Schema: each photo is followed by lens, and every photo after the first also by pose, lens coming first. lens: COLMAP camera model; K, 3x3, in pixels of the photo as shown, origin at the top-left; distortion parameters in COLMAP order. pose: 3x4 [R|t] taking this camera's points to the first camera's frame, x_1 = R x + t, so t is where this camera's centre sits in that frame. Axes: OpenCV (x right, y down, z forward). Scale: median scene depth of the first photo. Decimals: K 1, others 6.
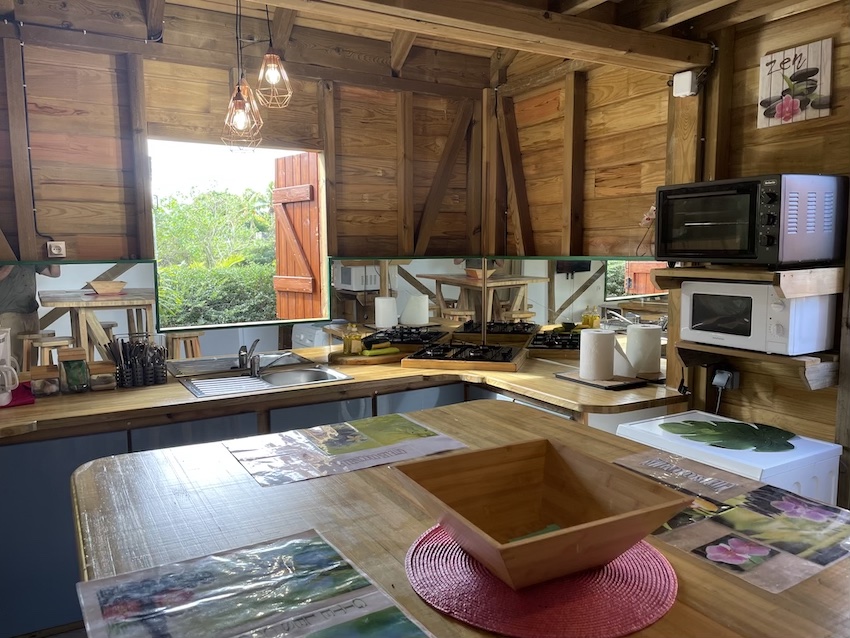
lens RADIAL K [[642.4, 0, 419.4], [0, 642.4, 315.0], [0, 0, 1]] dist [0.082764, -0.092664]
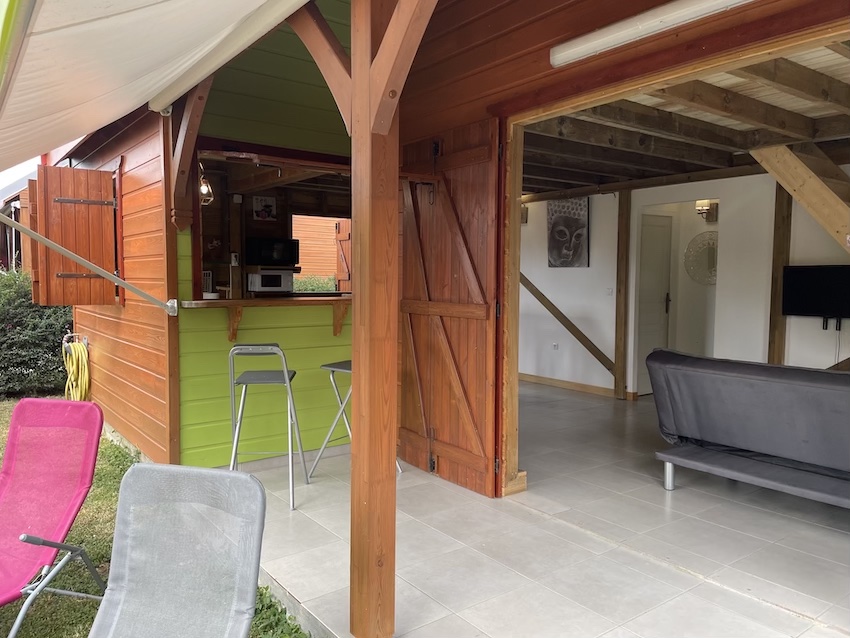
lens RADIAL K [[642.4, 0, 432.8], [0, 642.4, 319.6], [0, 0, 1]] dist [0.082764, -0.092664]
pose [[-0.149634, -0.051287, 0.987410, -2.495188], [0.111017, 0.991467, 0.068322, 0.055914], [-0.982489, 0.119843, -0.142663, 0.661104]]
